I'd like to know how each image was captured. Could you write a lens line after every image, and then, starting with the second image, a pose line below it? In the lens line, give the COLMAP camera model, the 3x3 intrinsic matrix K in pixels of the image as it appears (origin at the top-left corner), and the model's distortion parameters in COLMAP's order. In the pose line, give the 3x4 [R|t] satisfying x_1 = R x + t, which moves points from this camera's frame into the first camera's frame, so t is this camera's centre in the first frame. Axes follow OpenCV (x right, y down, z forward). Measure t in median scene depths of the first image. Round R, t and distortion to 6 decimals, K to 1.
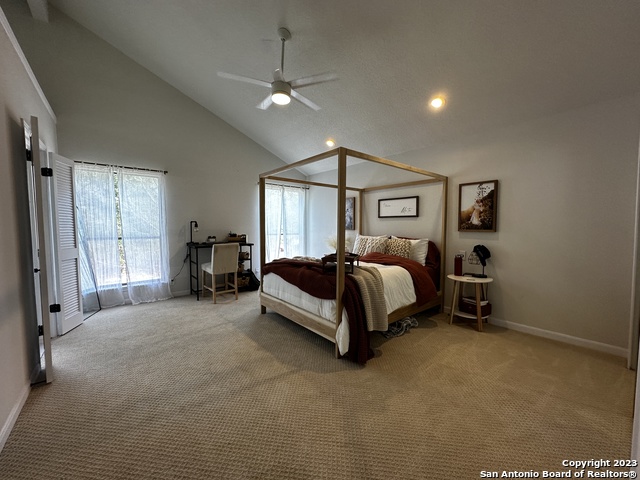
lens RADIAL K [[255.5, 0, 321.6], [0, 255.5, 242.9], [0, 0, 1]] dist [-0.005178, 0.001311]
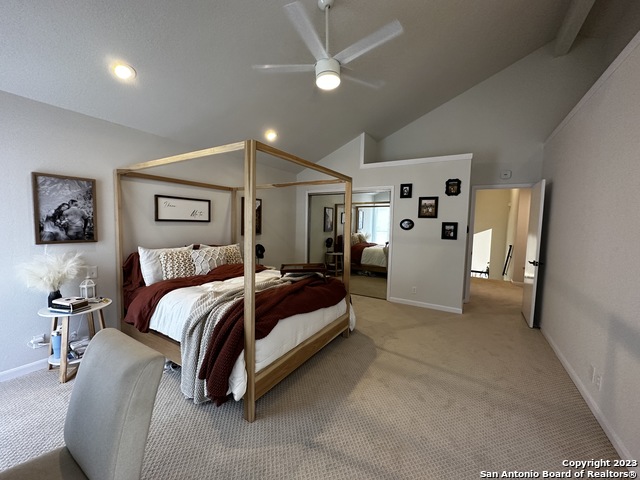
lens RADIAL K [[255.5, 0, 321.4], [0, 255.5, 238.2], [0, 0, 1]] dist [-0.005178, 0.001311]
pose [[-0.321932, -0.064279, 0.944578, -0.805049], [0.043802, 0.995613, 0.082680, -0.124404], [-0.945749, 0.067992, -0.317704, 1.109011]]
